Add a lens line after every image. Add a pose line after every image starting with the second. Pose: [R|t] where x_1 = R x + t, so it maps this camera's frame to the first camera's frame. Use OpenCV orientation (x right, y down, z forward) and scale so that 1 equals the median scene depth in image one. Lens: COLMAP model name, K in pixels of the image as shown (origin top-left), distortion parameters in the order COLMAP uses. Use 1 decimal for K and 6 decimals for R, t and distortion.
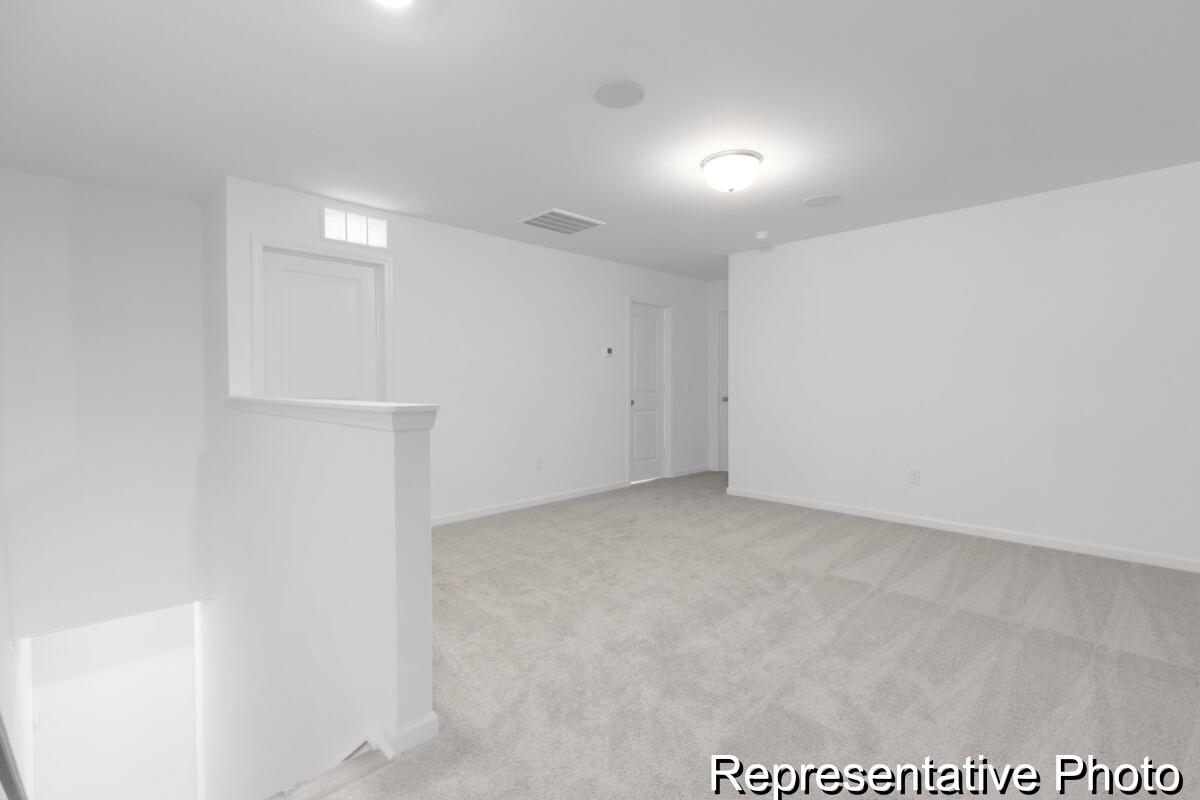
lens RADIAL K [[543.5, 0, 604.6], [0, 543.5, 385.9], [0, 0, 1]] dist [-0.000599, 0.000007]
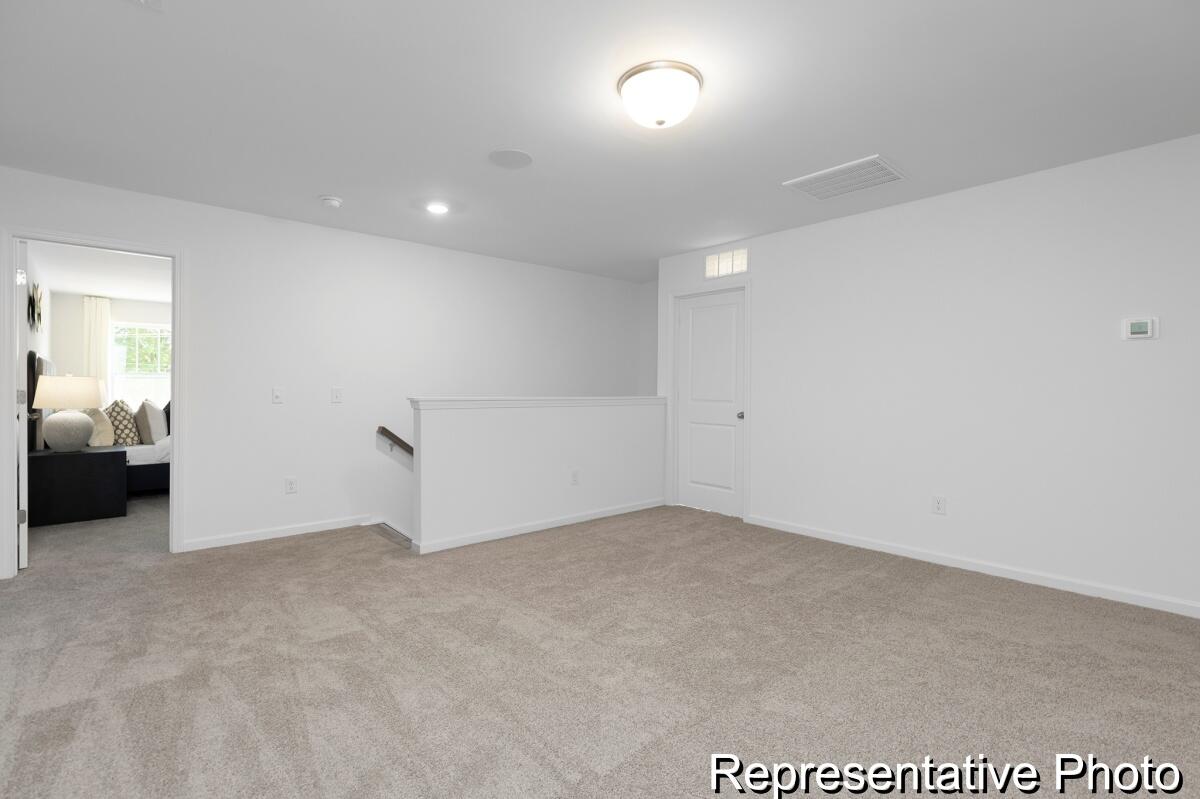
lens RADIAL K [[543.5, 0, 604.6], [0, 543.5, 385.4], [0, 0, 1]] dist [-0.000599, 0.000007]
pose [[-0.044158, -0.002712, -0.999021, 0.773915], [-0.015416, 0.999879, -0.002033, -0.006190], [0.998906, 0.015312, -0.044195, 0.775982]]
